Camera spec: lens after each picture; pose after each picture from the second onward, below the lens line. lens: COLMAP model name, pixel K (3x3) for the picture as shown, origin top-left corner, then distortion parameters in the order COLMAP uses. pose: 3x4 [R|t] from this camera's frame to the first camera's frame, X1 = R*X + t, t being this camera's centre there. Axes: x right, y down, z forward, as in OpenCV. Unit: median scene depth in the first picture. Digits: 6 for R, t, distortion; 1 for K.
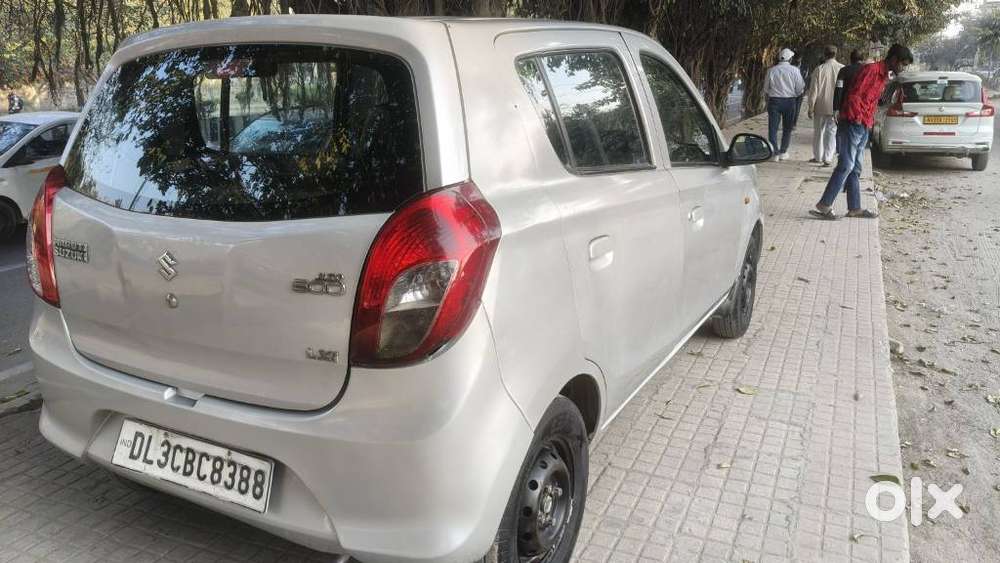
lens RADIAL K [[753.6, 0, 500.0], [0, 753.6, 281.5], [0, 0, 1]] dist [-0.000006, -0.044381]
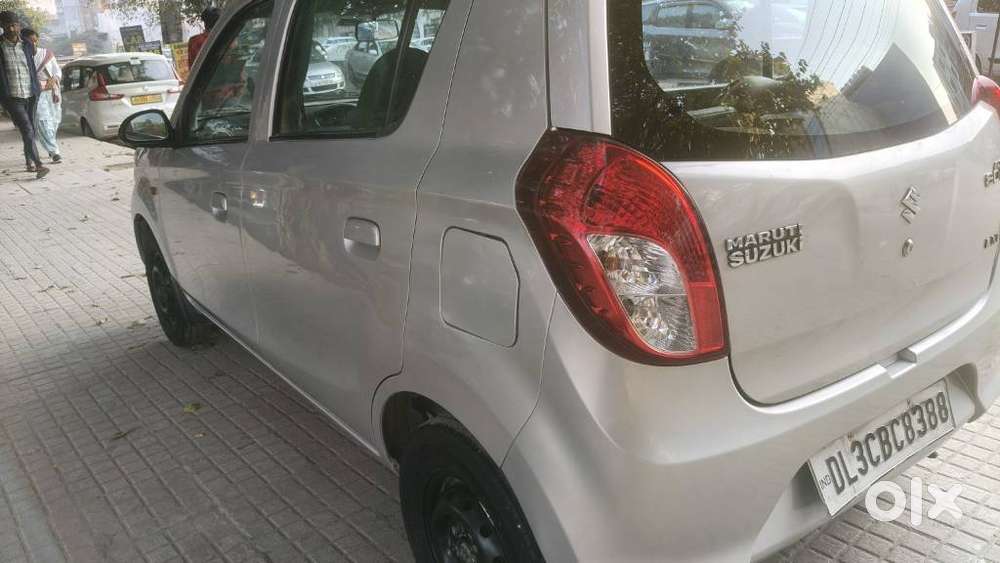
lens RADIAL K [[753.6, 0, 500.0], [0, 753.6, 281.5], [0, 0, 1]] dist [-0.000006, -0.044381]
pose [[0.449963, -0.277762, 0.848753, -1.238329], [0.268412, 0.948521, 0.168114, -0.178818], [-0.851756, 0.152171, 0.501354, 0.904748]]
